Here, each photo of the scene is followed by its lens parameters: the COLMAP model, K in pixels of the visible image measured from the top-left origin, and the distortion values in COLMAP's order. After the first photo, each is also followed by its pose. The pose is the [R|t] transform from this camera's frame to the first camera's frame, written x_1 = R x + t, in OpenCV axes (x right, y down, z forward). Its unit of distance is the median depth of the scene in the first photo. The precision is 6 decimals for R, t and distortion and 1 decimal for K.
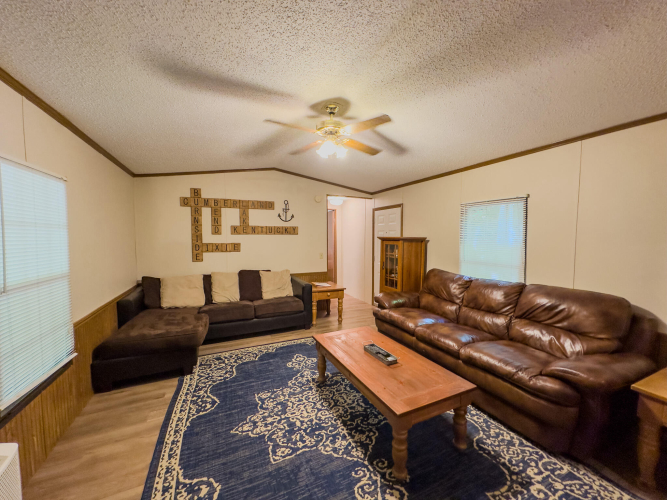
lens RADIAL K [[273.0, 0, 333.5], [0, 273.0, 250.0], [0, 0, 1]] dist [-0.000037, 0.000162]
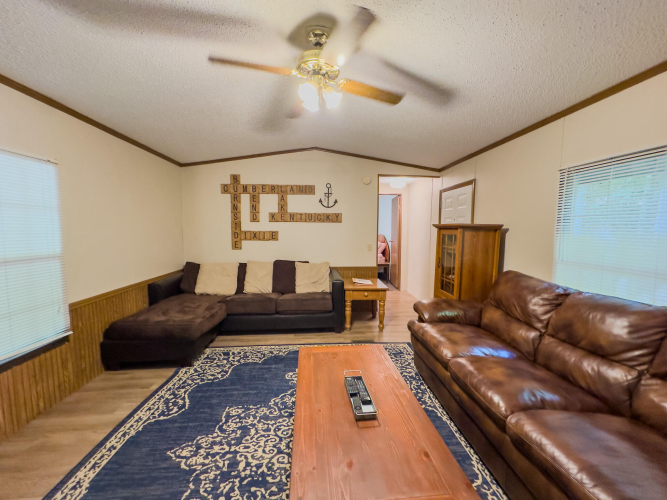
lens RADIAL K [[273.0, 0, 333.5], [0, 273.0, 250.0], [0, 0, 1]] dist [-0.000037, 0.000162]
pose [[0.936046, 0.032217, -0.350400, 0.223822], [-0.023324, 0.999291, 0.029572, 0.009043], [0.351104, -0.019508, 0.936133, 0.252458]]
